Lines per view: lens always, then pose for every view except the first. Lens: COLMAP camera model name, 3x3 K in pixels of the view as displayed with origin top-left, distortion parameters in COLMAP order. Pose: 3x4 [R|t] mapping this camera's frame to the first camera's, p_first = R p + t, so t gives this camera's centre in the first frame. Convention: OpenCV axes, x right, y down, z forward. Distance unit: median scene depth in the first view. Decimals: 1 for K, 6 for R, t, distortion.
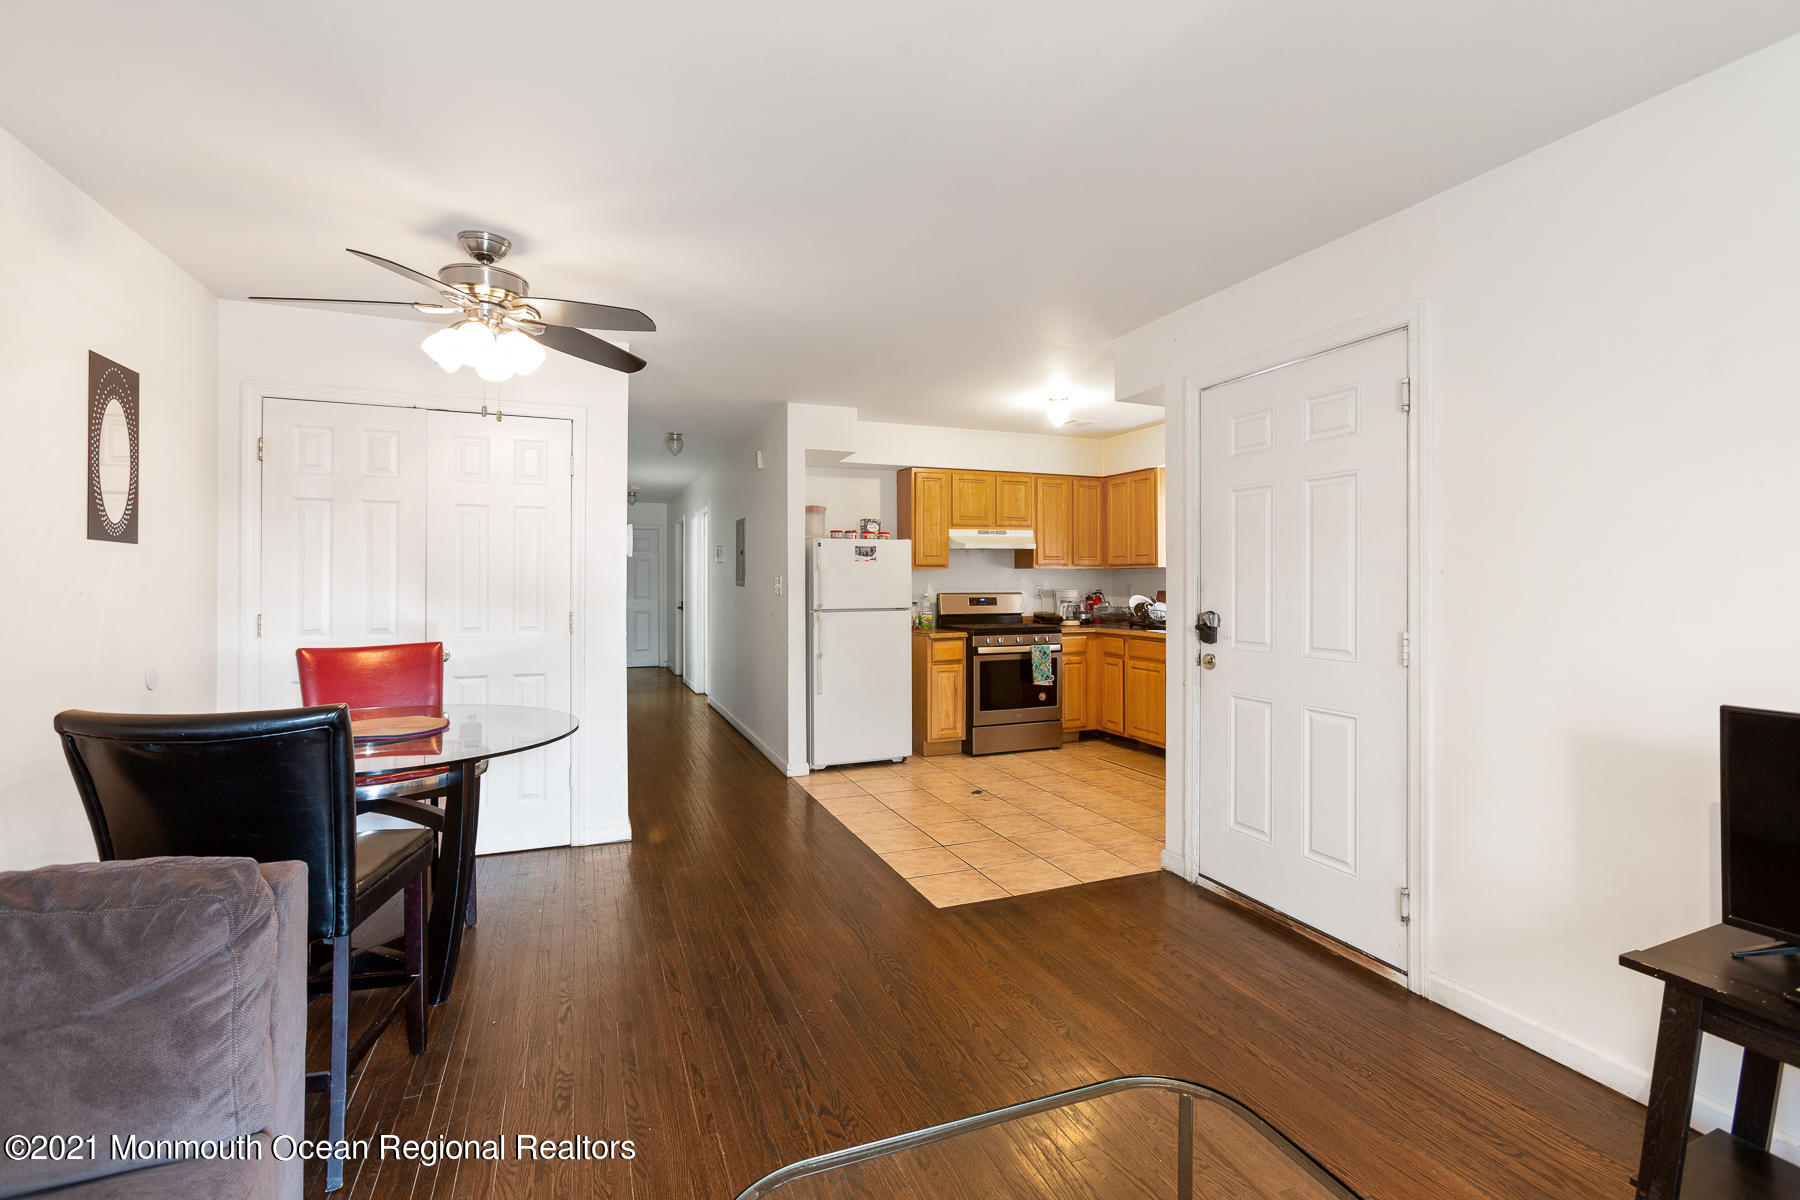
lens RADIAL K [[800.7, 0, 916.6], [0, 800.7, 584.3], [0, 0, 1]] dist [-0.003334, 0.003776]
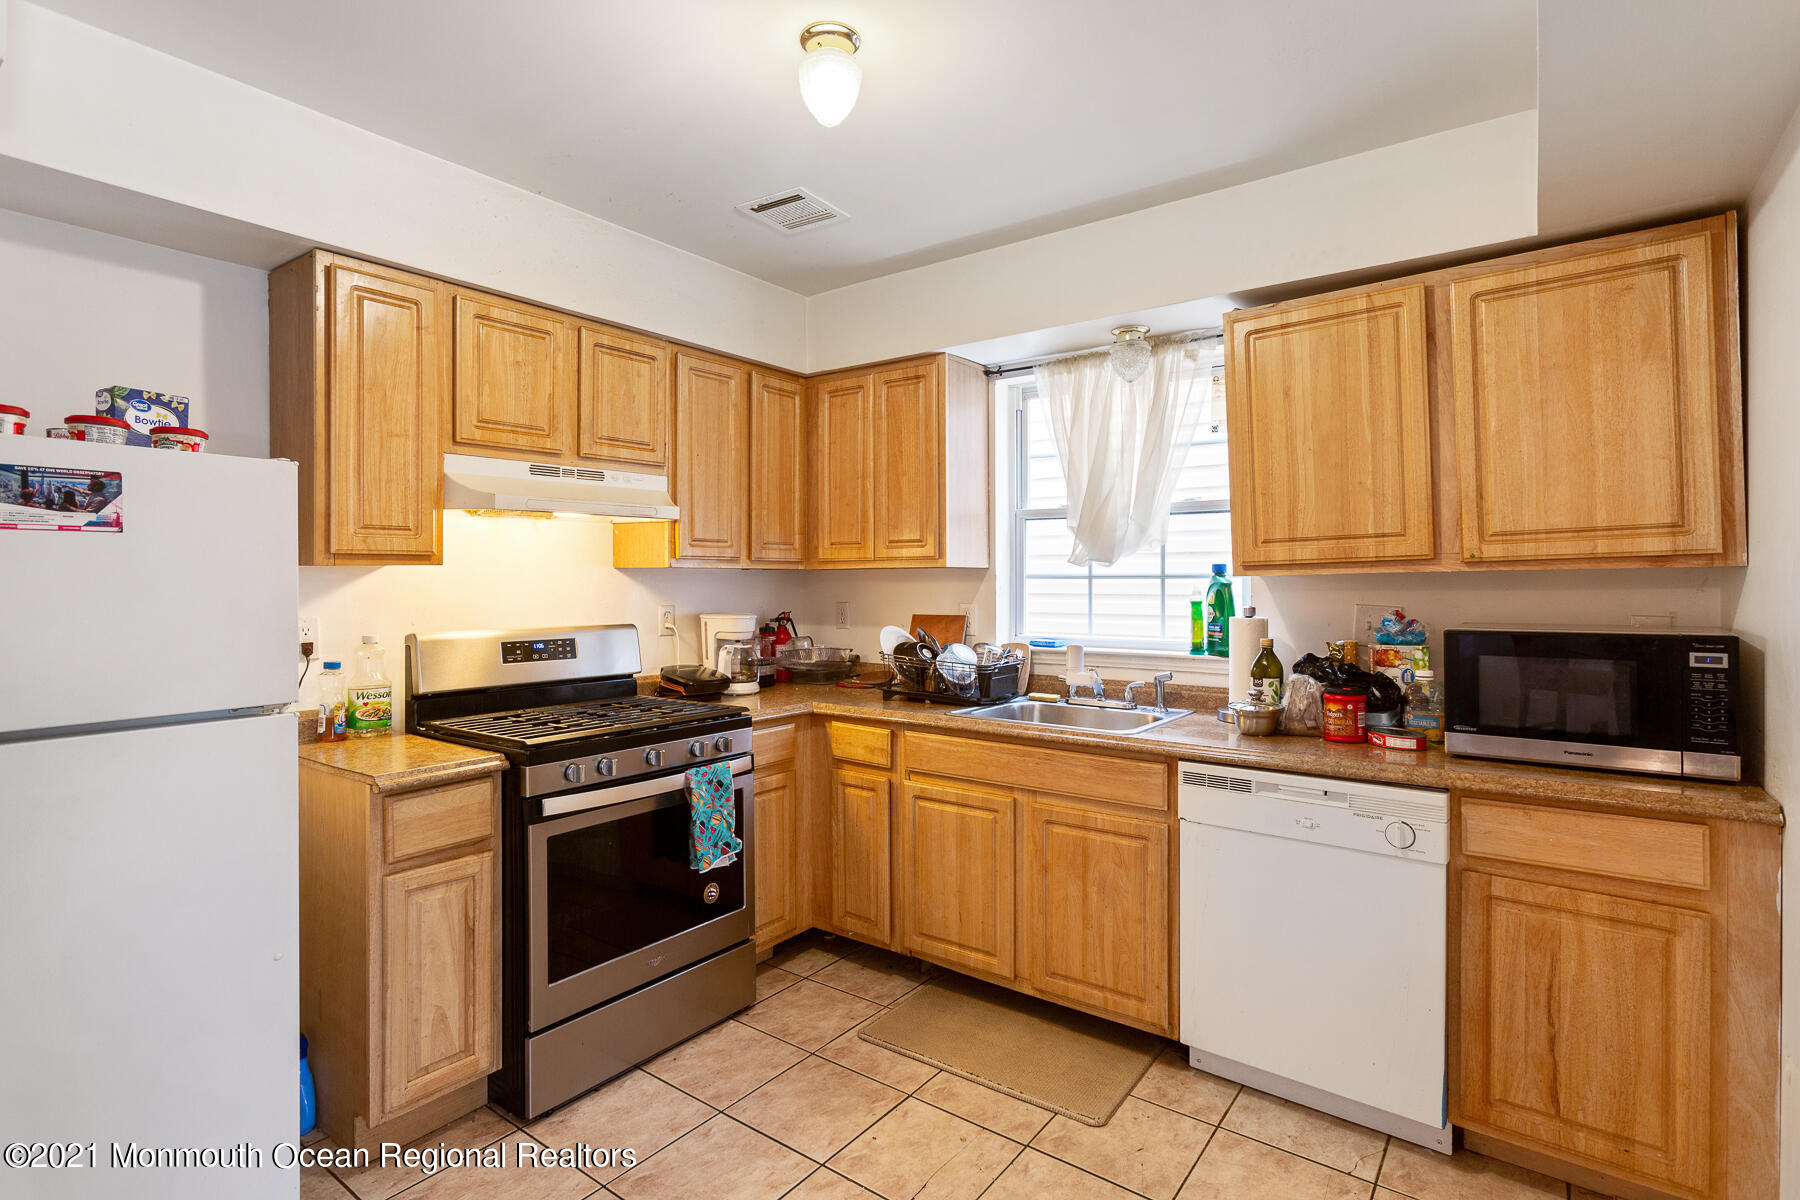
lens RADIAL K [[894.6, 0, 890.1], [0, 894.6, 589.2], [0, 0, 1]] dist [-0.004082, -0.000044]
pose [[0.871167, -0.002512, 0.490980, 0.018248], [0.001482, 0.999996, 0.002487, -0.009792], [-0.490984, -0.001439, 0.871167, 0.558971]]
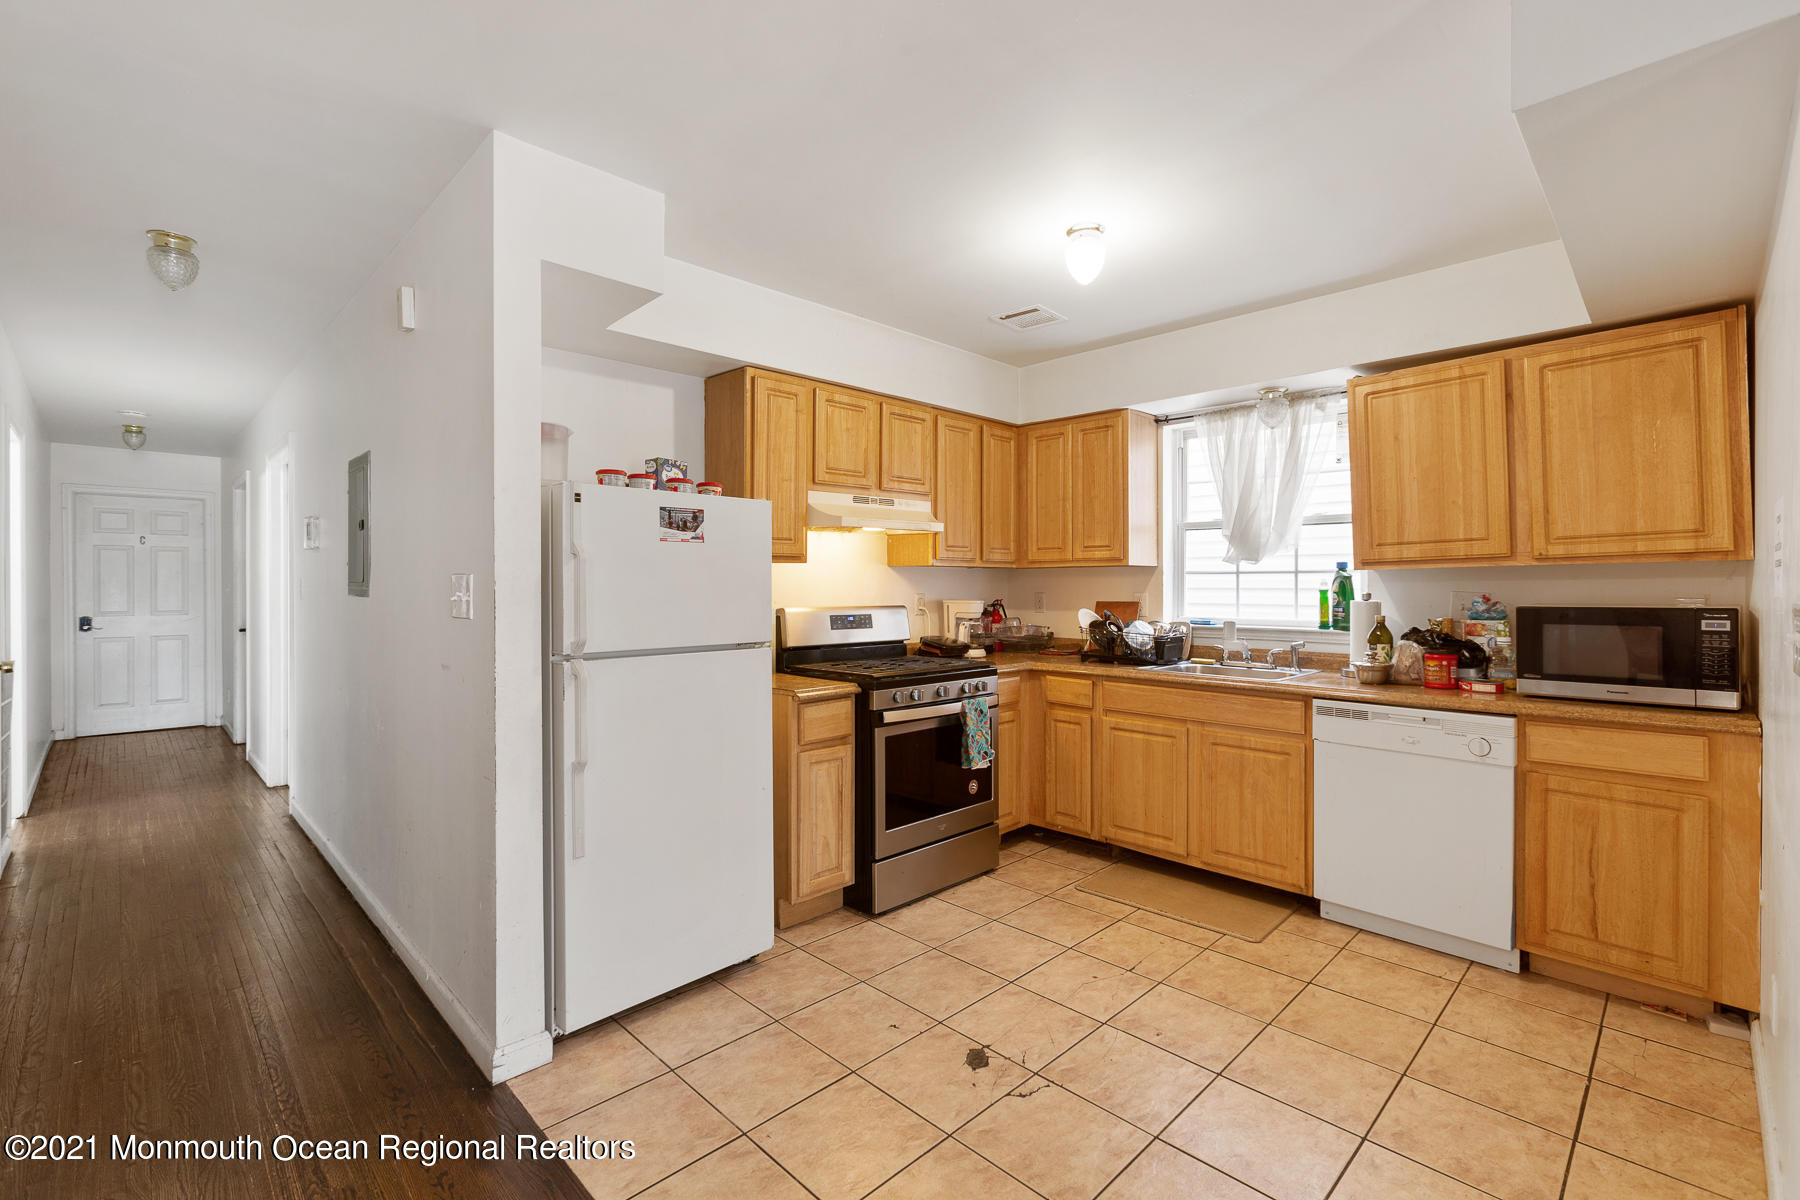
lens RADIAL K [[800.7, 0, 898.6], [0, 800.7, 594.1], [0, 0, 1]] dist [-0.003334, 0.003776]
pose [[0.932281, -0.001526, 0.361731, -0.098461], [-0.000464, 0.999985, 0.005416, -0.001646], [-0.361734, -0.005217, 0.932267, 0.468850]]
